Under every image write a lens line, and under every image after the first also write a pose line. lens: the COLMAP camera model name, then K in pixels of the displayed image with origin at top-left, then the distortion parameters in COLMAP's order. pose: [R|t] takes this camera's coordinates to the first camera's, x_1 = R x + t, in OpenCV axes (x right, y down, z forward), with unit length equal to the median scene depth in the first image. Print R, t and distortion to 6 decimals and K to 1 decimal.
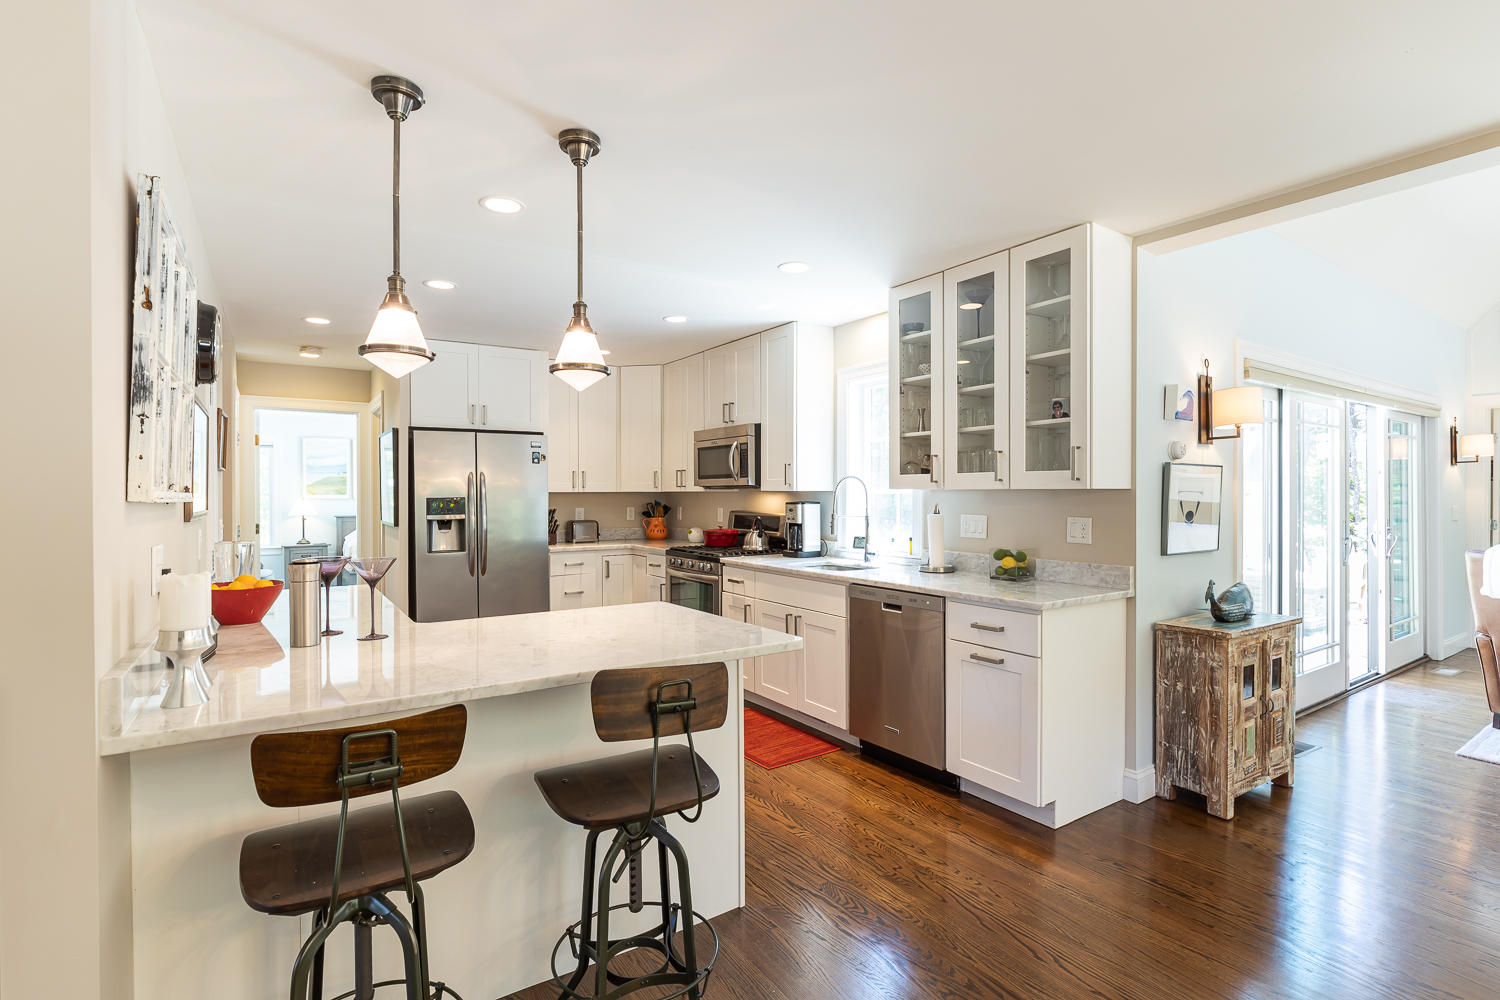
lens RADIAL K [[721.1, 0, 757.2], [0, 721.1, 499.3], [0, 0, 1]] dist [-0.004971, -0.000752]
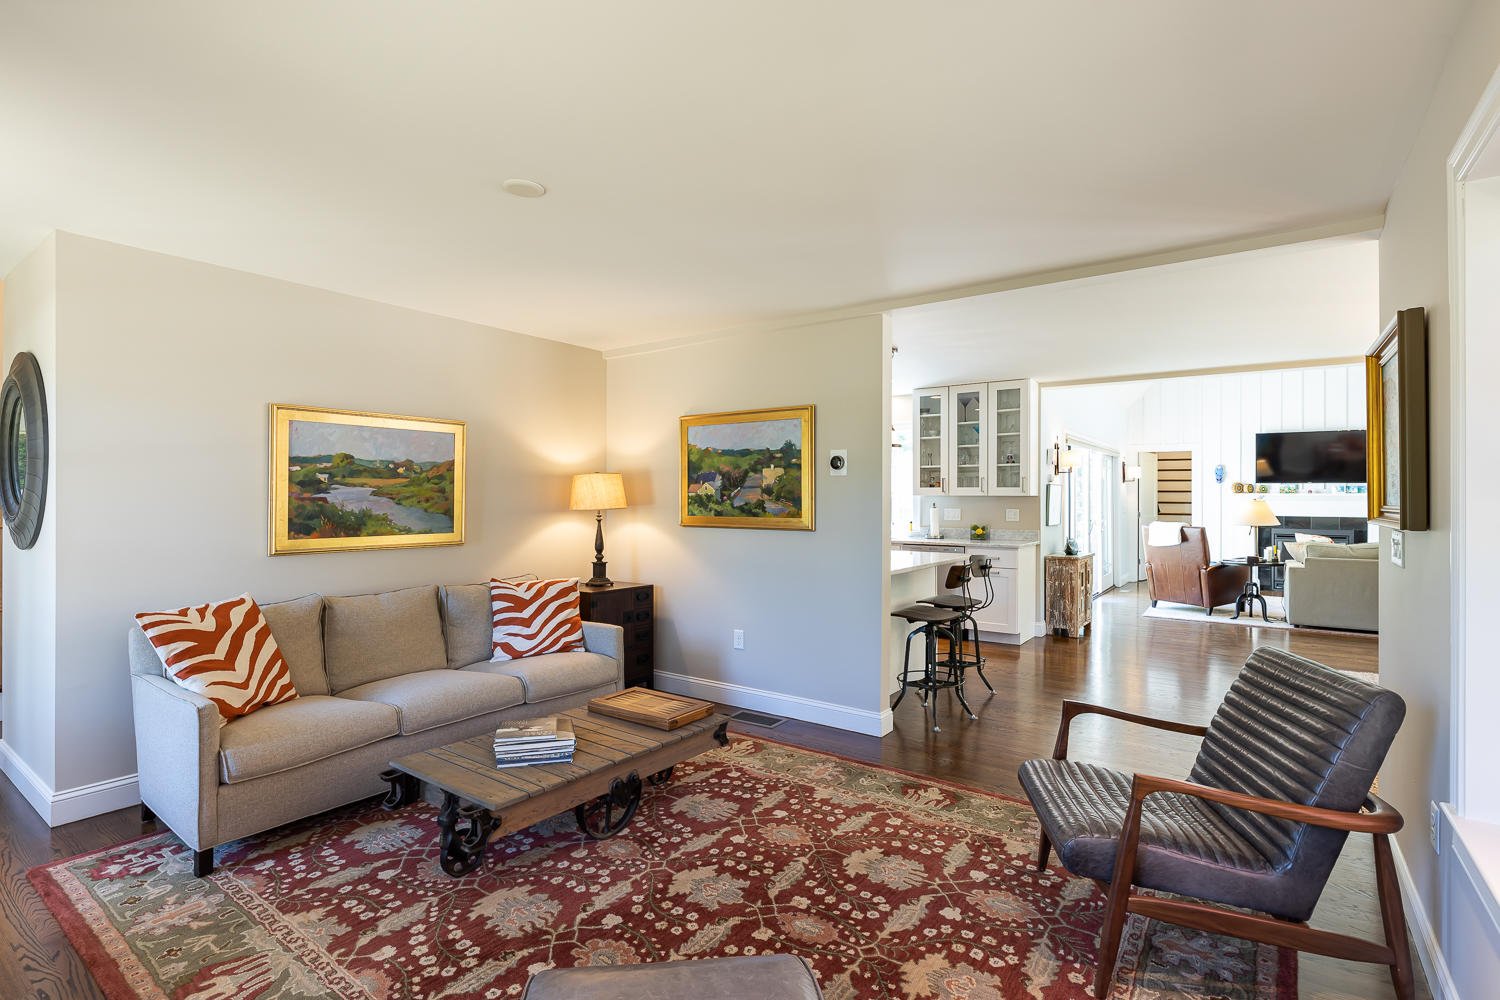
lens RADIAL K [[721.1, 0, 757.2], [0, 721.1, 499.3], [0, 0, 1]] dist [-0.004971, -0.000752]
pose [[0.937011, 0.002504, 0.349292, -1.031949], [-0.001427, 0.999993, -0.003339, 0.005273], [-0.349298, 0.002631, 0.937008, -0.751107]]
